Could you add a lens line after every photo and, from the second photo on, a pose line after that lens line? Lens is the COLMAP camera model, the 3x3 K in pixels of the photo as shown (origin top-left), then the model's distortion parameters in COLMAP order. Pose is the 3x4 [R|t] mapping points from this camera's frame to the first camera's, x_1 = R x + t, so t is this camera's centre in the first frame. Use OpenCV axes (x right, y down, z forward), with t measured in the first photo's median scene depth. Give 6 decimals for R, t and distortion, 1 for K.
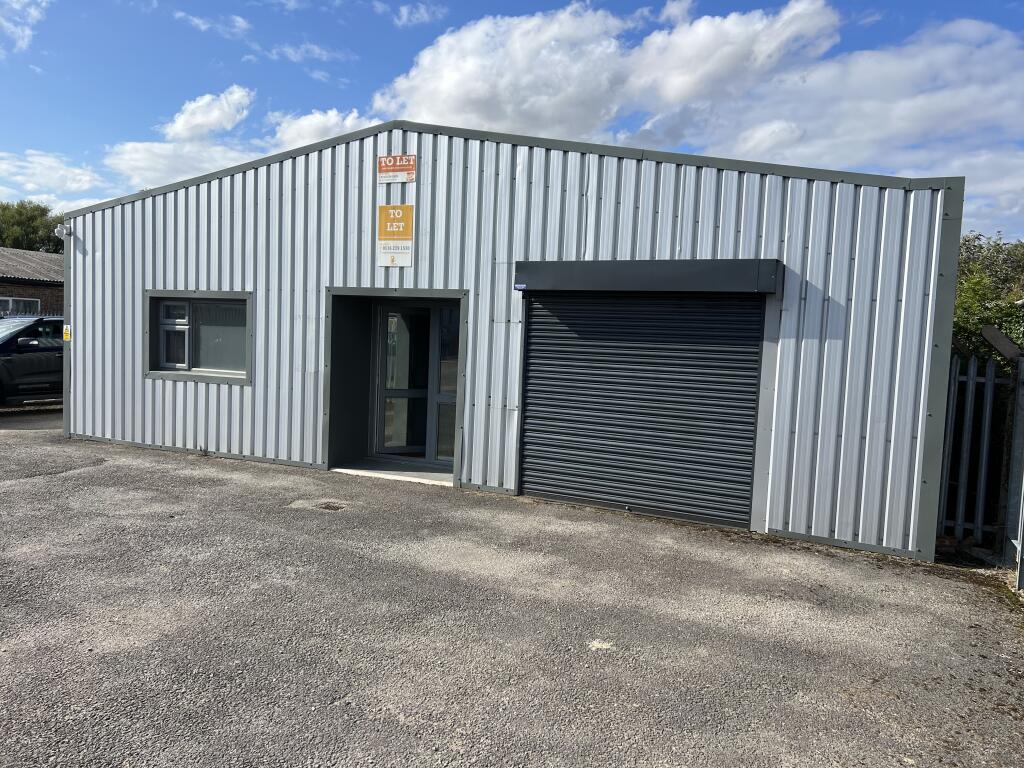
lens RADIAL K [[763.2, 0, 521.8], [0, 763.2, 390.2], [0, 0, 1]] dist [0.059047, -0.063147]
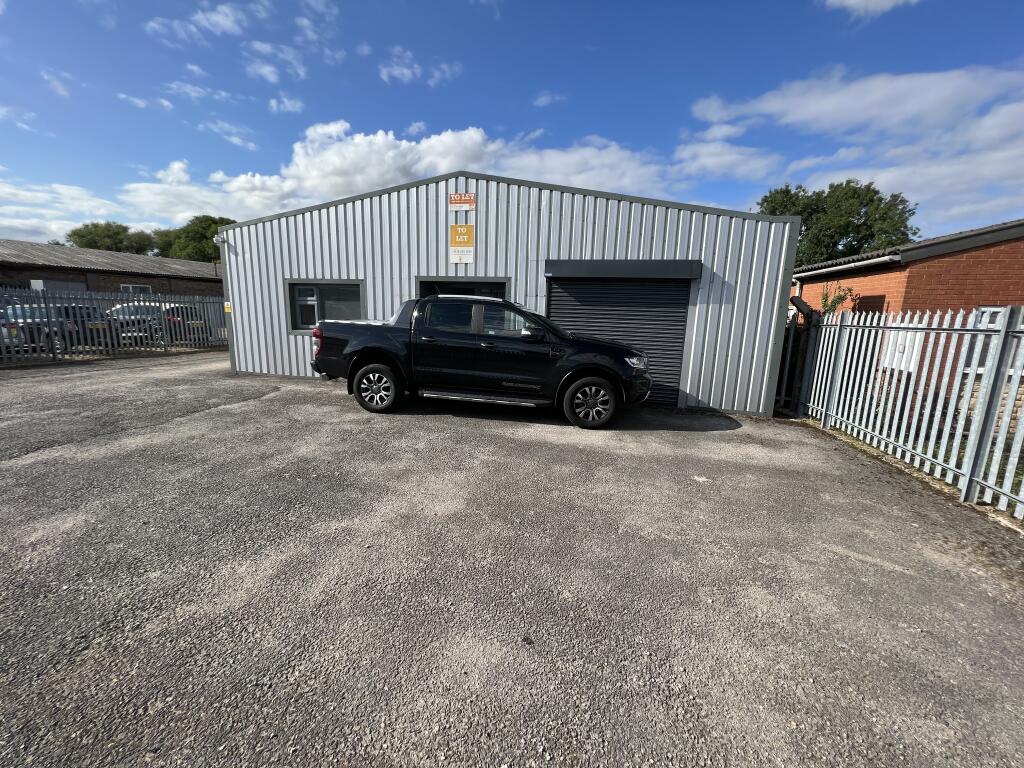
lens RADIAL K [[407.8, 0, 509.7], [0, 407.8, 382.2], [0, 0, 1]] dist [-0.003735, 0.001013]
pose [[0.980804, -0.050399, 0.188372, -0.261426], [0.027668, 0.992217, 0.121408, -0.010494], [-0.193024, -0.113865, 0.974565, 0.096443]]
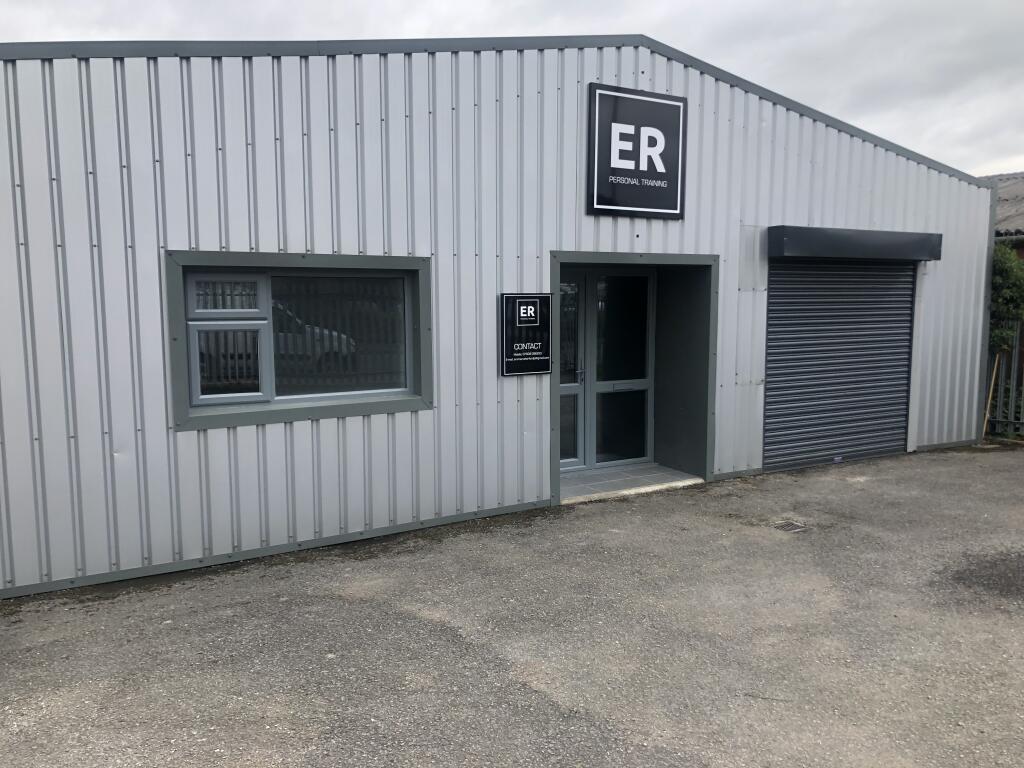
lens RADIAL K [[832.1, 0, 511.2], [0, 832.1, 379.8], [0, 0, 1]] dist [0.038313, -0.023254]
pose [[0.564890, -0.126637, 0.815391, -1.029170], [0.086869, 0.991789, 0.093852, -0.103108], [-0.820581, 0.017816, 0.571252, 0.668382]]
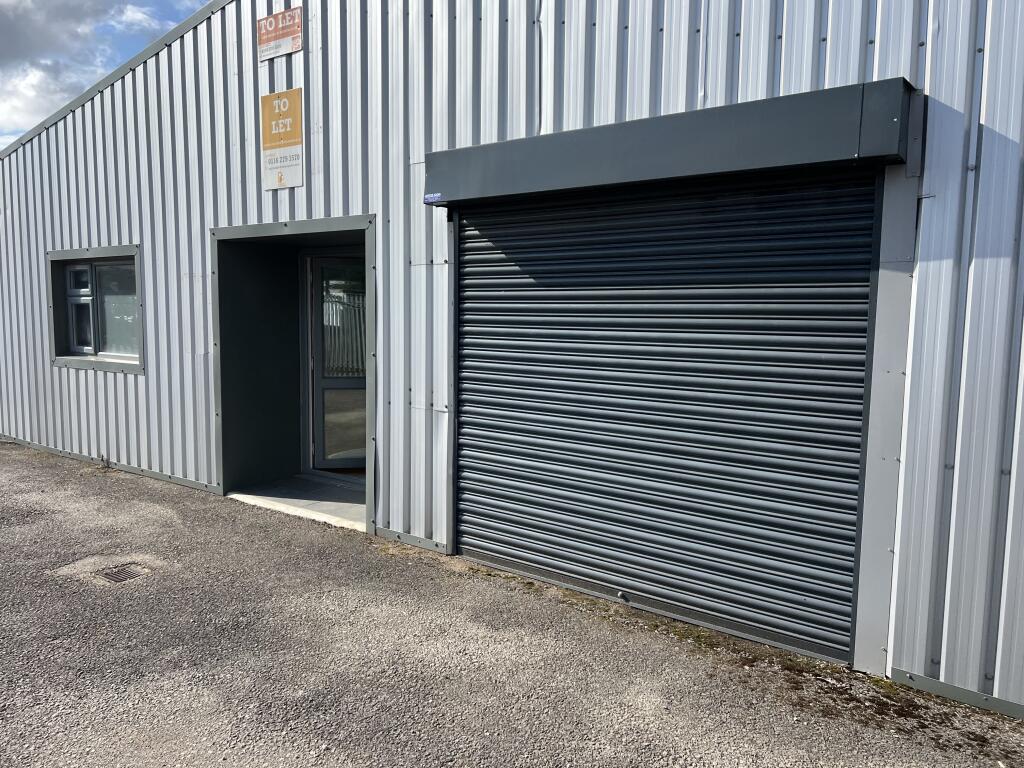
lens RADIAL K [[763.2, 0, 511.3], [0, 763.2, 387.3], [0, 0, 1]] dist [0.059047, -0.063147]
pose [[0.976283, -0.008566, -0.216330, 0.172967], [0.012977, 0.999736, 0.018979, -0.003770], [0.216110, -0.021336, 0.976136, 0.431930]]
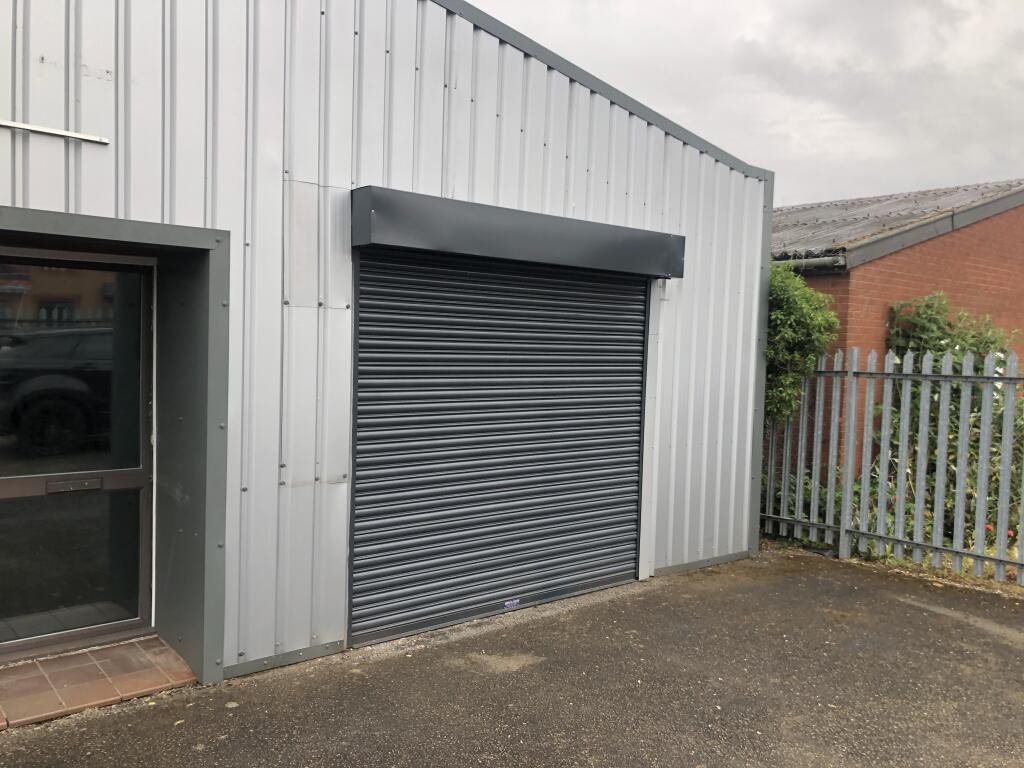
lens RADIAL K [[832.1, 0, 513.7], [0, 832.1, 381.8], [0, 0, 1]] dist [0.038313, -0.023254]
pose [[0.428849, -0.073026, 0.900420, -0.453180], [0.058715, 0.996873, 0.052885, -0.062706], [-0.901466, 0.030188, 0.431796, 0.661757]]
